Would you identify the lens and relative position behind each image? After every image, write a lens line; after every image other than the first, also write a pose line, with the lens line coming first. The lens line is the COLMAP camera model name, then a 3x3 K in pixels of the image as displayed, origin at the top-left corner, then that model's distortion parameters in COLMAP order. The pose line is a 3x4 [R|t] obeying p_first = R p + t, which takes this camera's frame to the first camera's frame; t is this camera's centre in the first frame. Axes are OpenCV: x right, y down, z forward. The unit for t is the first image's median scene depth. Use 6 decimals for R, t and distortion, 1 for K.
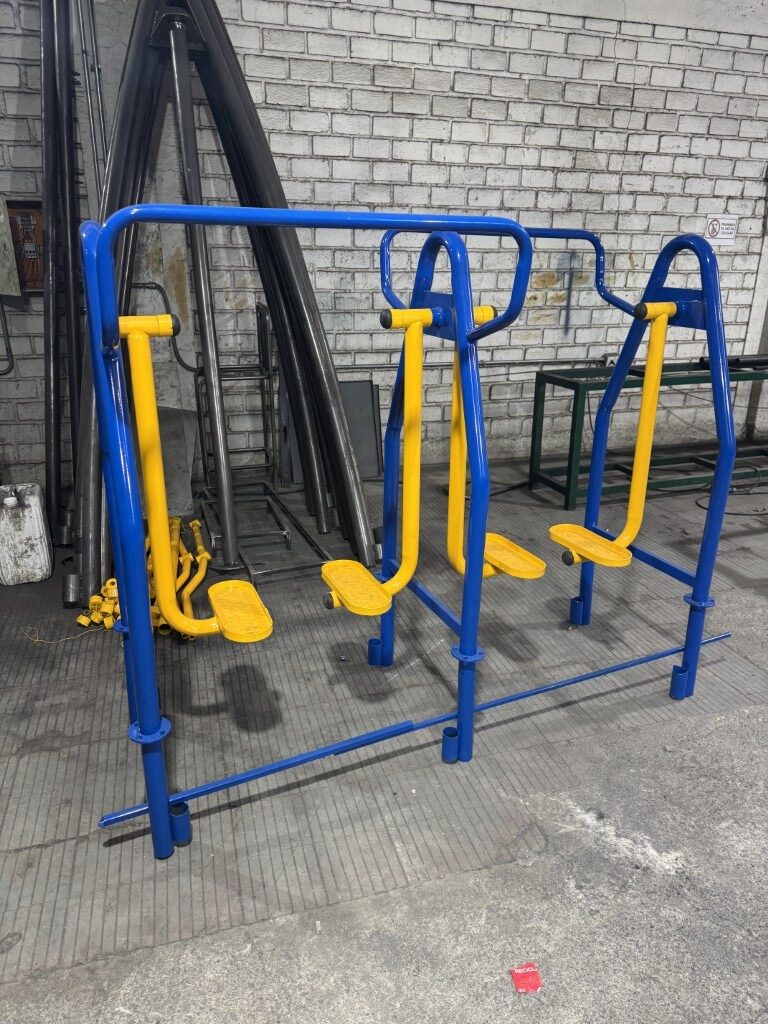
lens RADIAL K [[726.9, 0, 384.0], [0, 726.9, 512.0], [0, 0, 1]] dist [-0.001418, -0.009800]
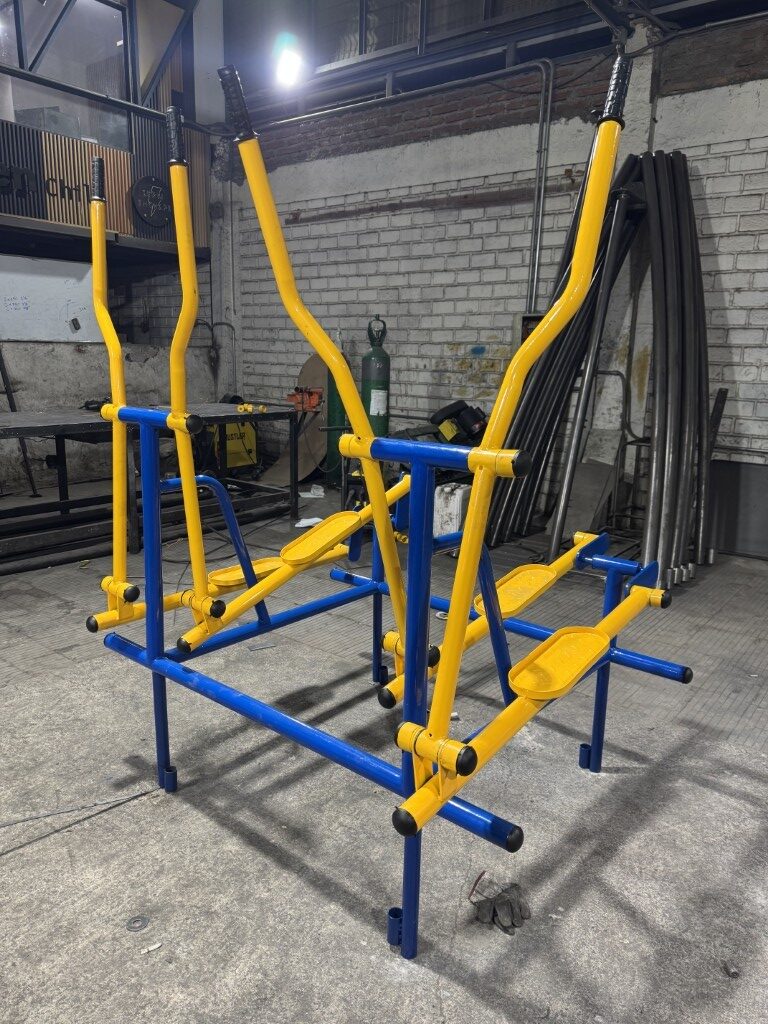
lens RADIAL K [[726.9, 0, 384.0], [0, 726.9, 512.0], [0, 0, 1]] dist [-0.001418, -0.009800]
pose [[0.582441, 0.180303, -0.792624, 0.526004], [-0.289091, 0.957287, 0.005327, 0.049260], [0.759729, 0.226038, 0.609687, -0.081728]]
